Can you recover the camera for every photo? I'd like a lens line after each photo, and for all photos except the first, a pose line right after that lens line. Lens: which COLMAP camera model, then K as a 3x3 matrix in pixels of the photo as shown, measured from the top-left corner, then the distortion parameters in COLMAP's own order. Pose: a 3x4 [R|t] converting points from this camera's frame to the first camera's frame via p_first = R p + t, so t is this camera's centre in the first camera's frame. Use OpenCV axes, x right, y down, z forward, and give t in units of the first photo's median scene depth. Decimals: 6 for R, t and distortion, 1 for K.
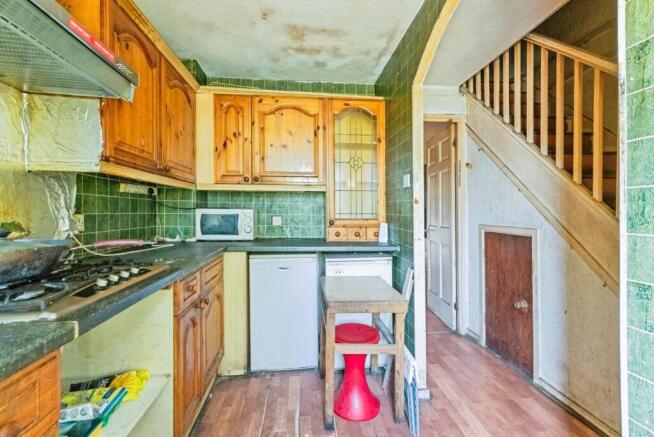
lens RADIAL K [[288.4, 0, 324.6], [0, 288.4, 216.0], [0, 0, 1]] dist [-0.000325, -0.000047]
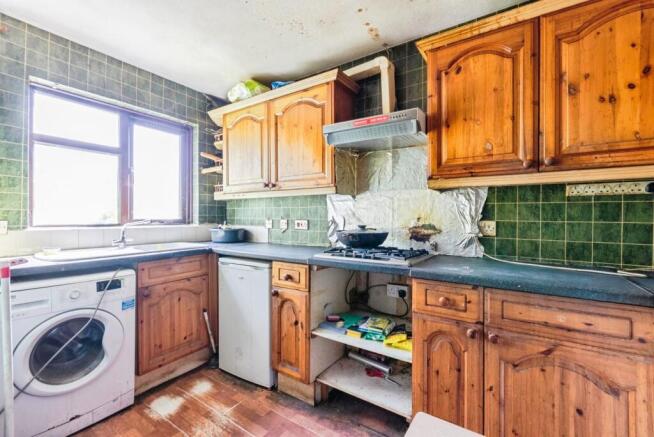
lens RADIAL K [[288.4, 0, 324.6], [0, 288.4, 216.0], [0, 0, 1]] dist [-0.000325, -0.000047]
pose [[-0.634882, -0.008525, -0.772562, 0.461485], [-0.025544, 0.999624, 0.009961, -0.019160], [0.772186, 0.026058, -0.634862, 1.183144]]
